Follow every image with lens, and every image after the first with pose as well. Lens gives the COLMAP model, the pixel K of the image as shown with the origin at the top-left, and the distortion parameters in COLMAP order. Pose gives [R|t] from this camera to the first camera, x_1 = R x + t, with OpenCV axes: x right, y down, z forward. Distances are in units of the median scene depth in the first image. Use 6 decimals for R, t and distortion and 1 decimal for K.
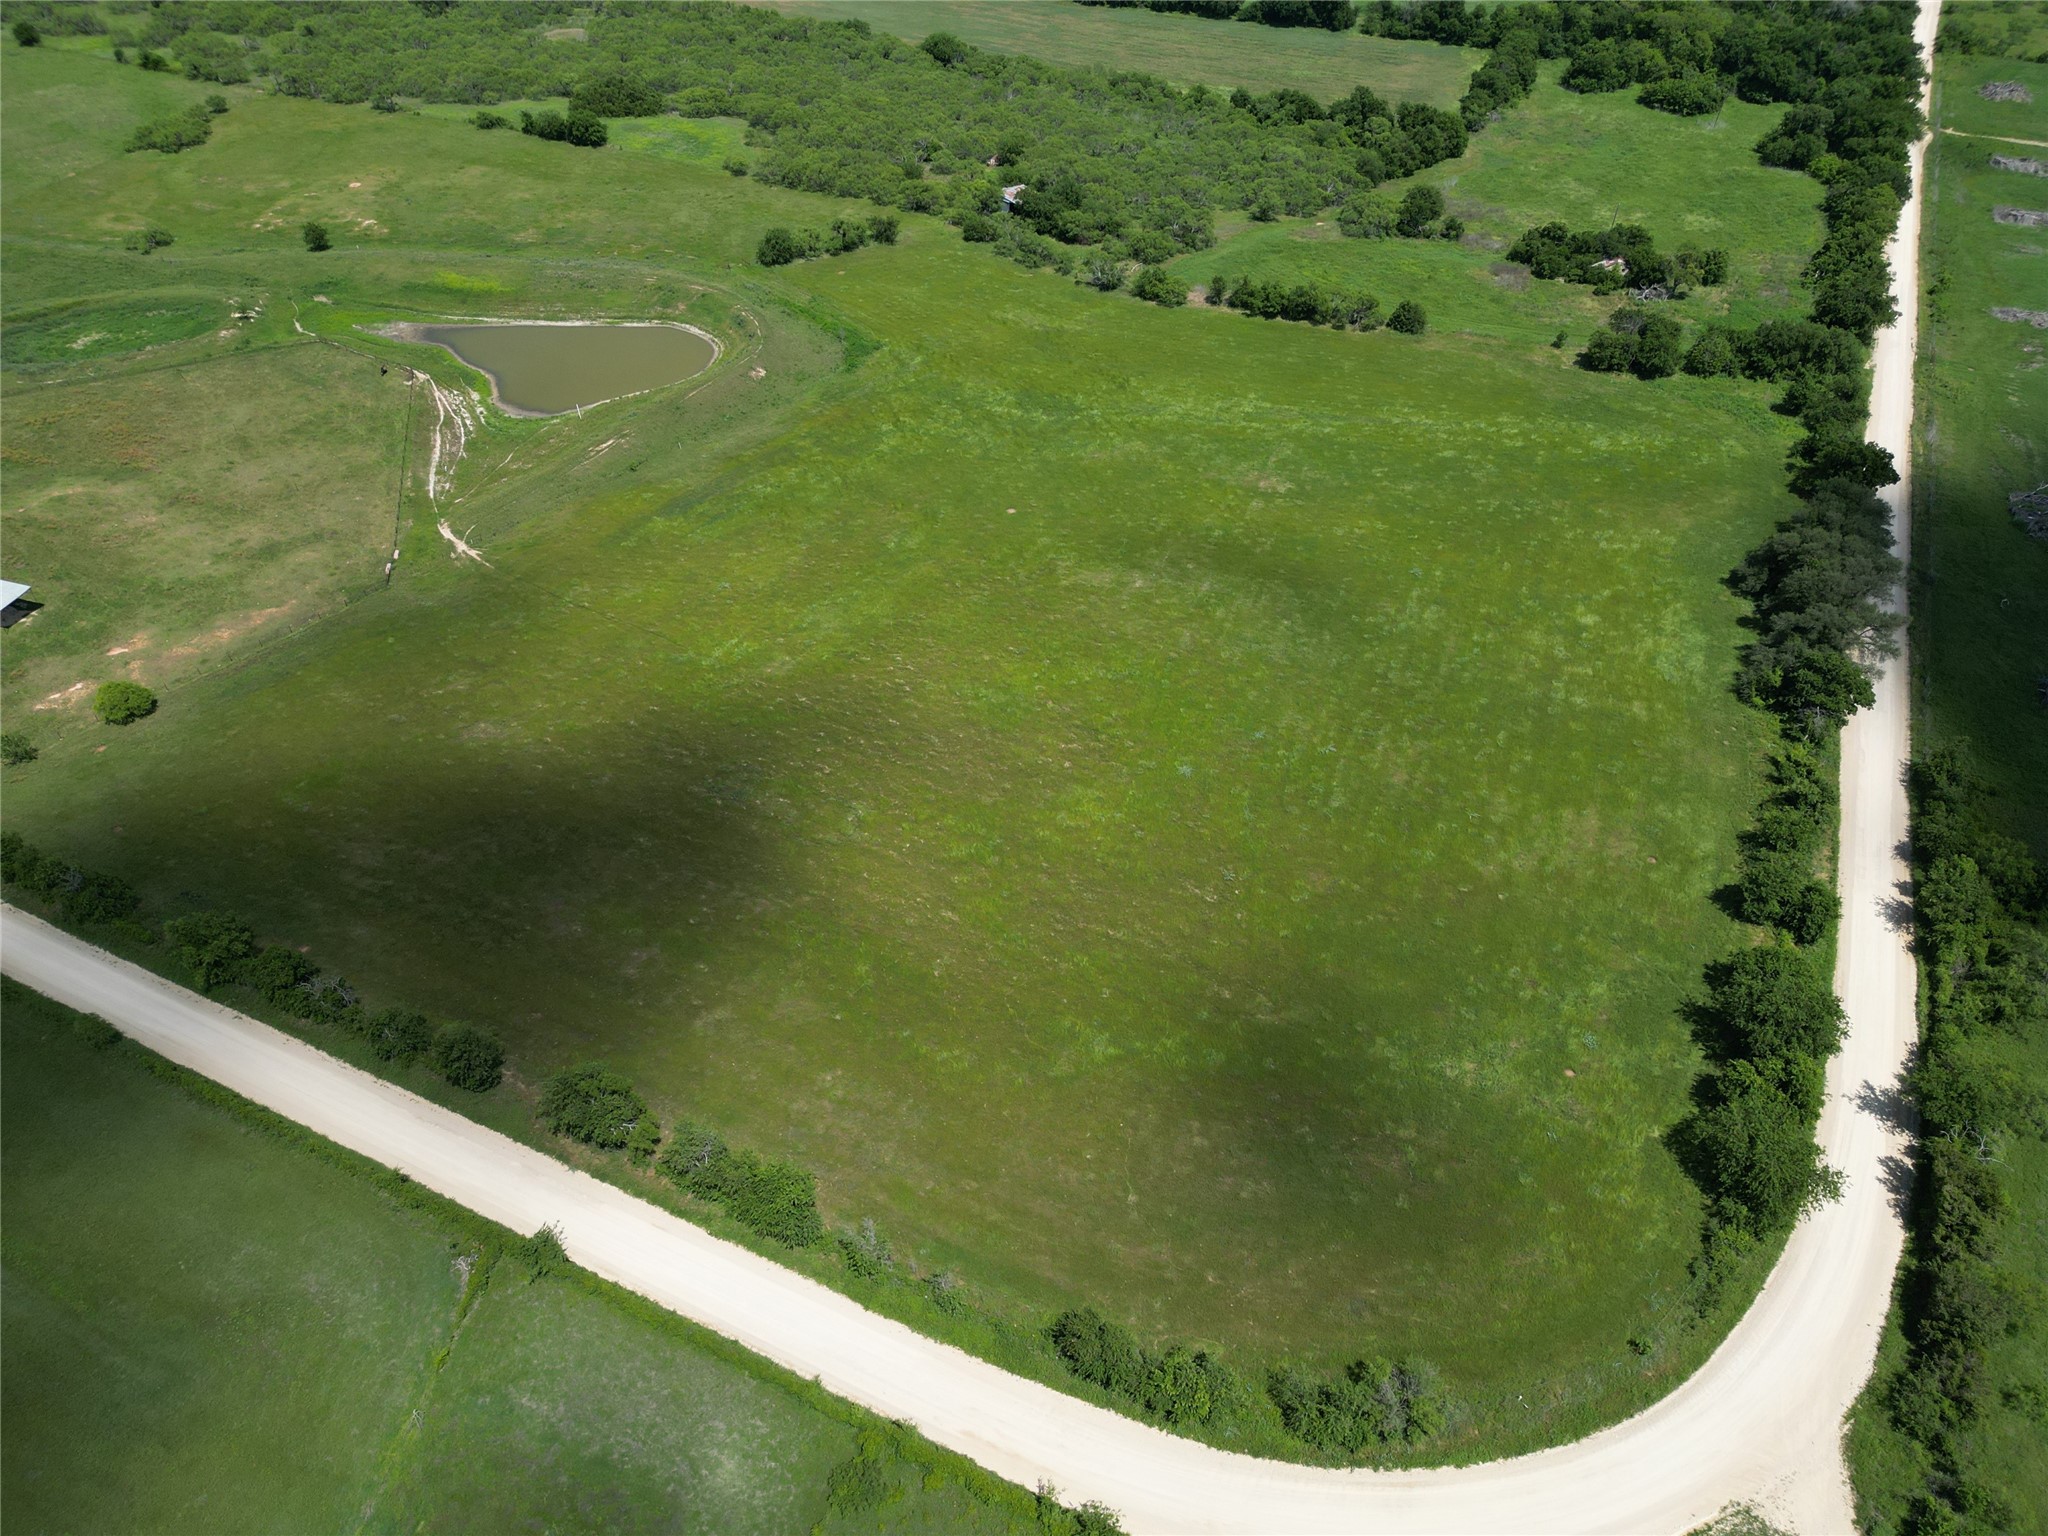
lens RADIAL K [[1444.9, 0, 1022.4], [0, 1444.9, 770.3], [0, 0, 1]] dist [0.047439, -0.030257]
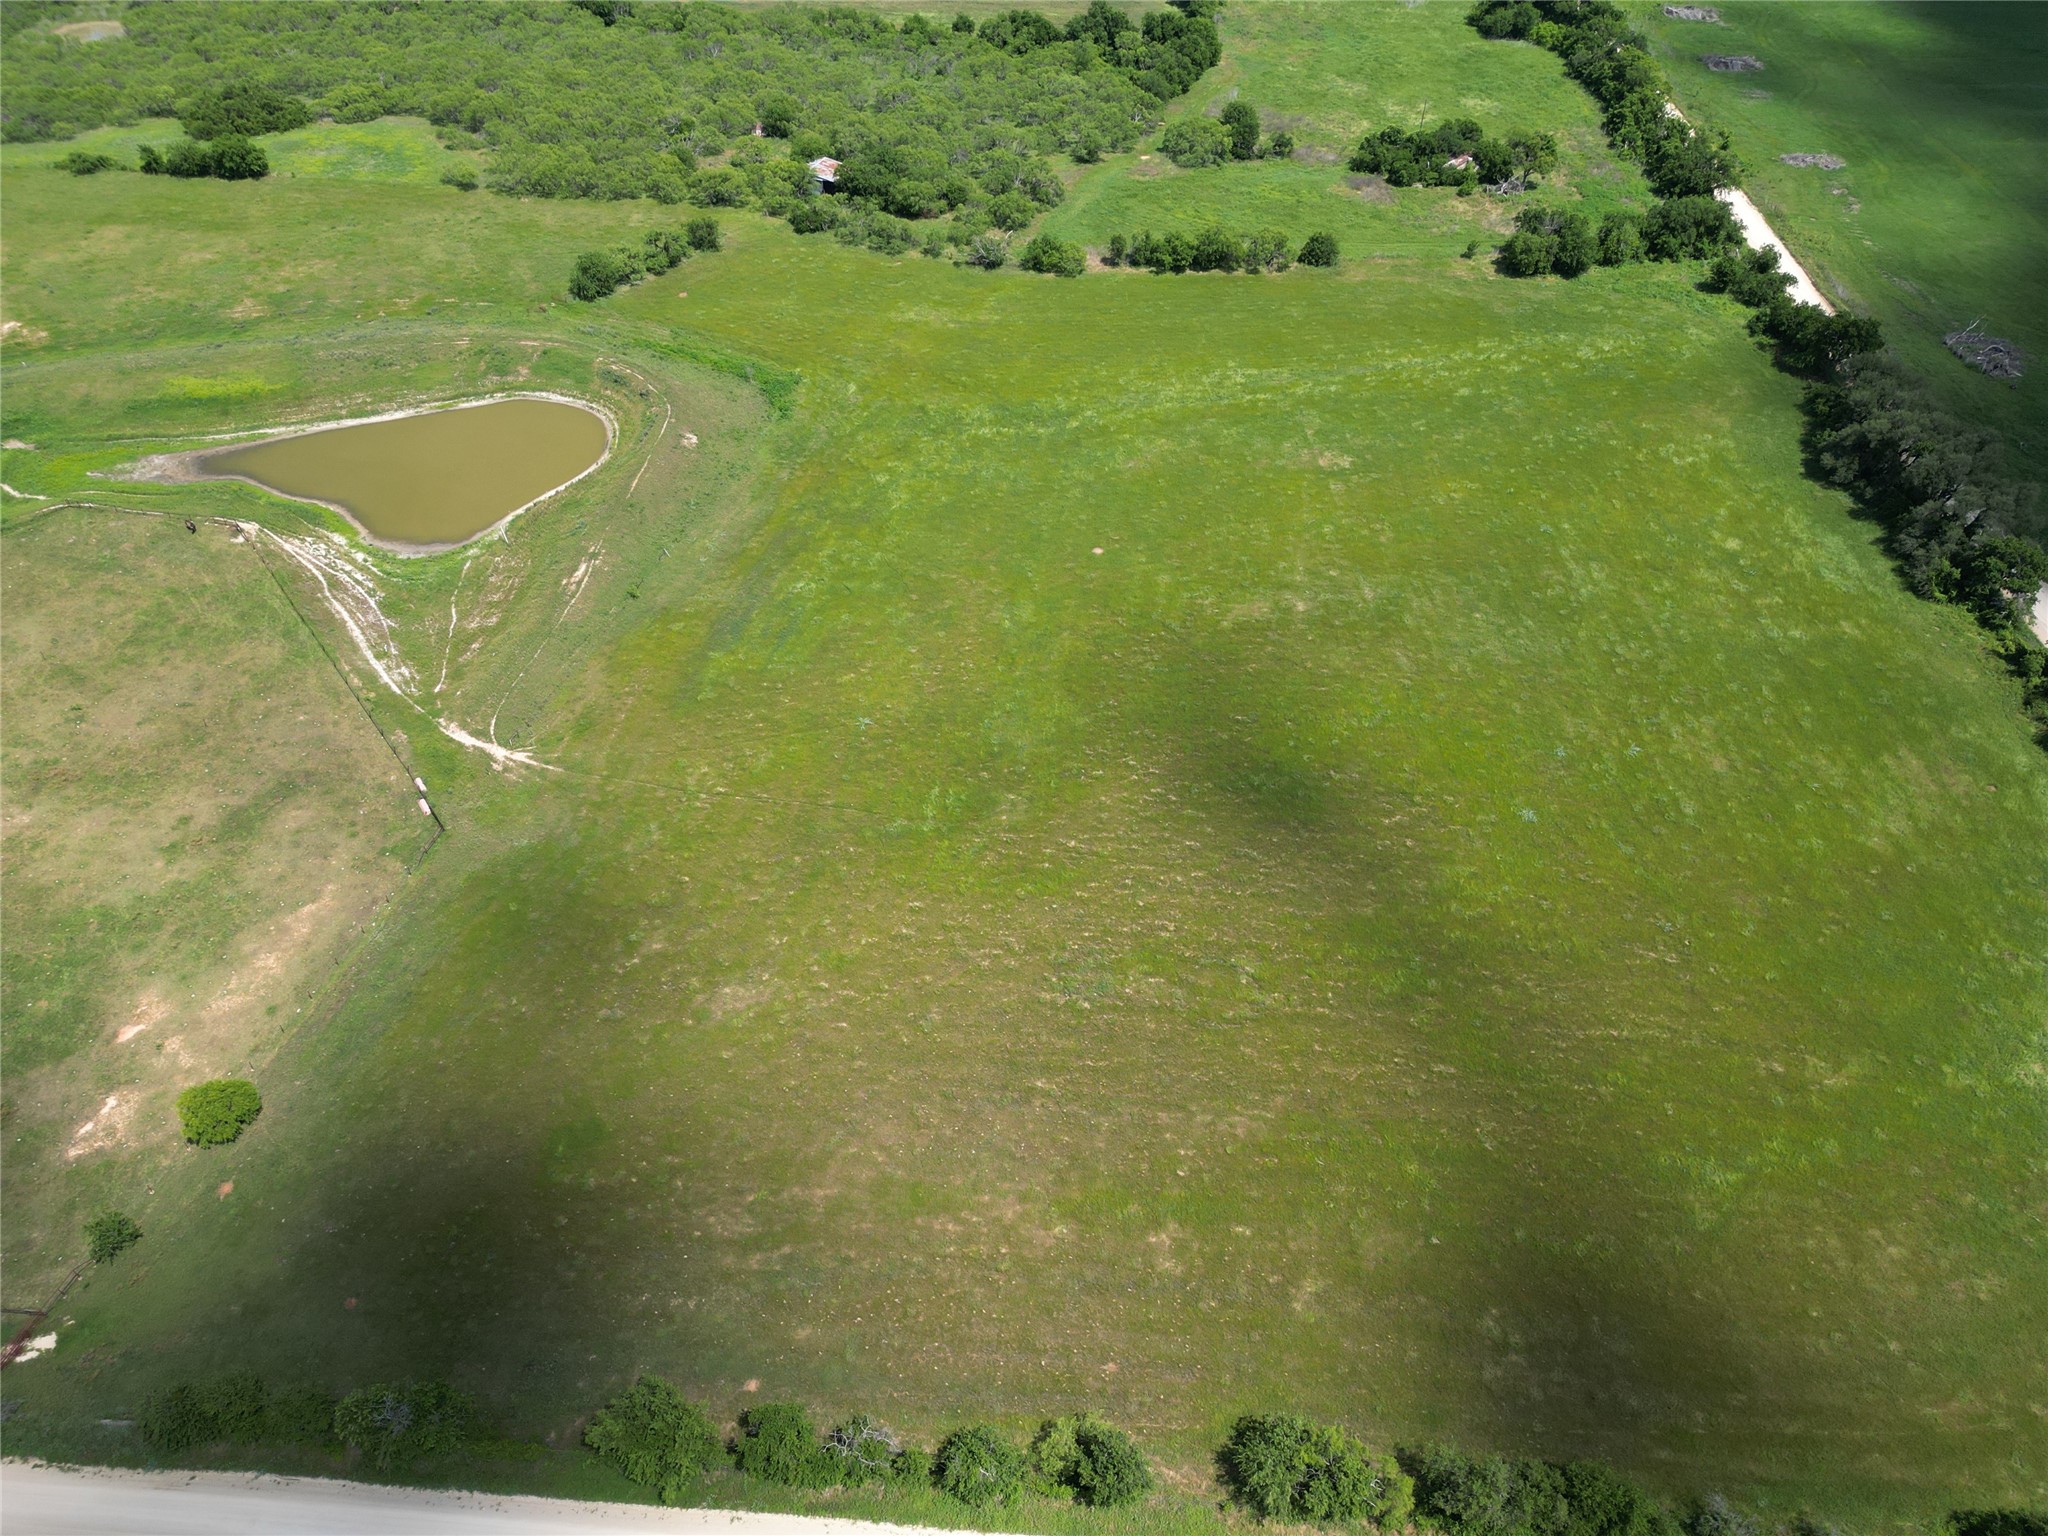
lens RADIAL K [[1444.9, 0, 1029.4], [0, 1444.9, 765.7], [0, 0, 1]] dist [0.047439, -0.030257]
pose [[0.927633, -0.251204, 0.276395, -0.279516], [0.235498, 0.967773, 0.089194, -0.122810], [-0.289894, -0.017649, 0.956896, 0.148682]]
